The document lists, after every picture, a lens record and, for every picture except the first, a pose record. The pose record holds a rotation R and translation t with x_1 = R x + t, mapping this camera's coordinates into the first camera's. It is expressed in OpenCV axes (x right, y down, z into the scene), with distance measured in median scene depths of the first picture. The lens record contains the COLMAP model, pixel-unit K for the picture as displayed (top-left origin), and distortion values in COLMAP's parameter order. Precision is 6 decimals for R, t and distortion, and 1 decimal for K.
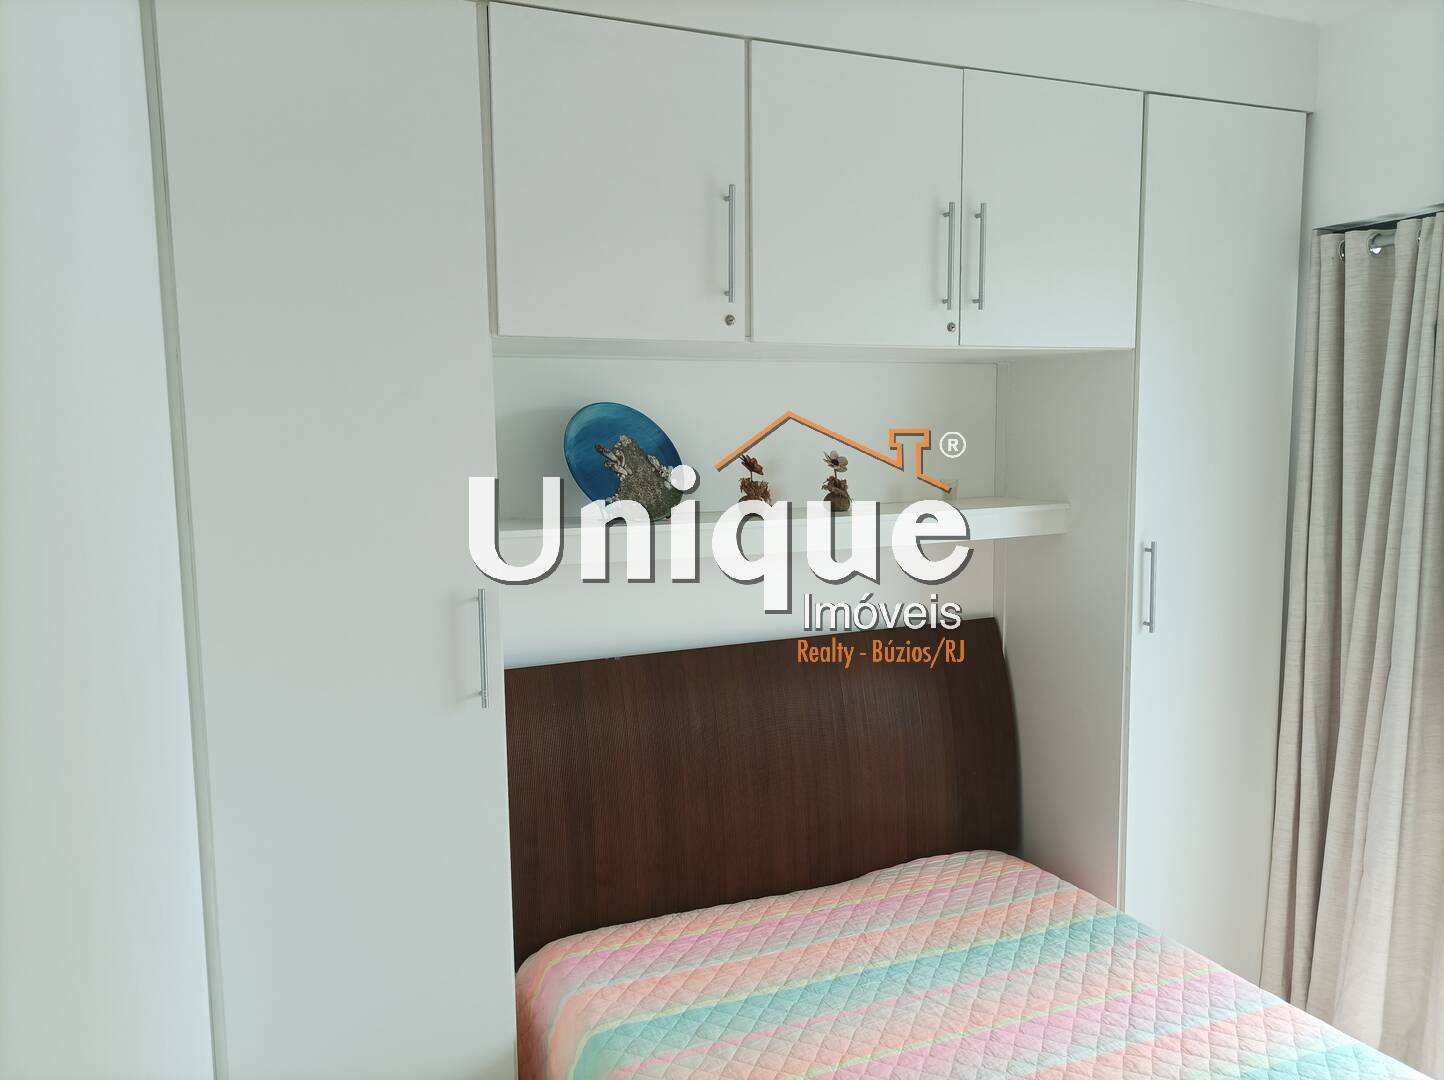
lens RADIAL K [[1076.7, 0, 715.5], [0, 1076.7, 537.3], [0, 0, 1]] dist [0.029858, -0.023931]
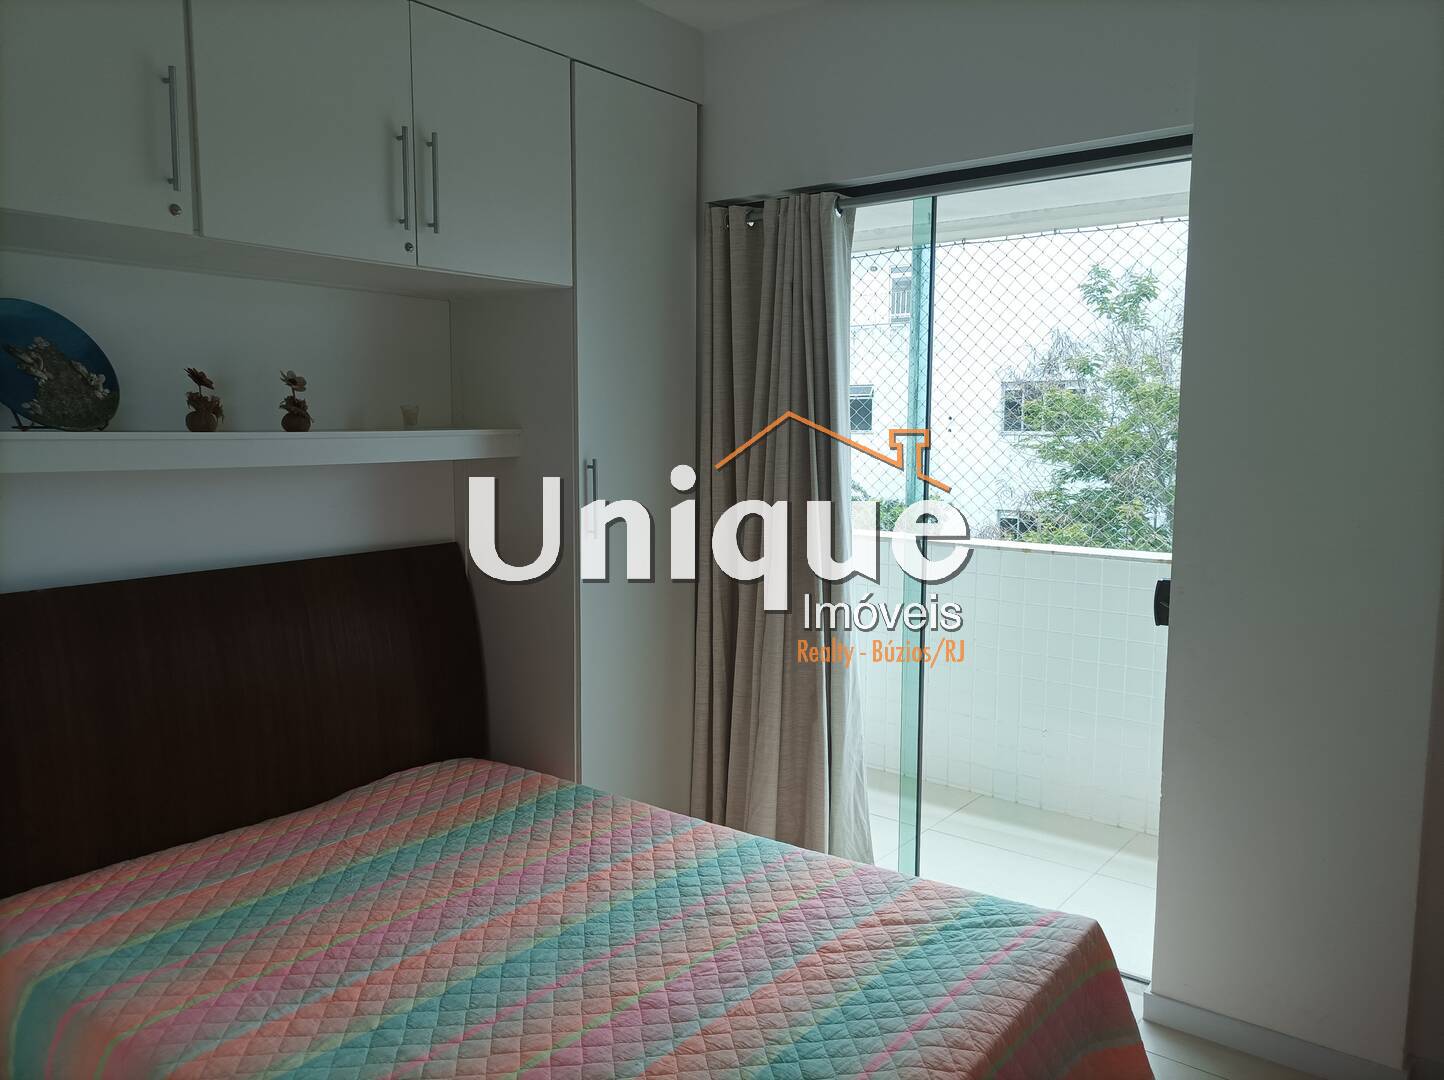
lens RADIAL K [[1076.7, 0, 724.1], [0, 1076.7, 540.0], [0, 0, 1]] dist [0.029858, -0.023931]
pose [[0.870899, -0.037523, 0.490028, -0.038922], [0.034952, 0.999285, 0.014400, 0.081477], [-0.490218, 0.004586, 0.871588, -0.063719]]
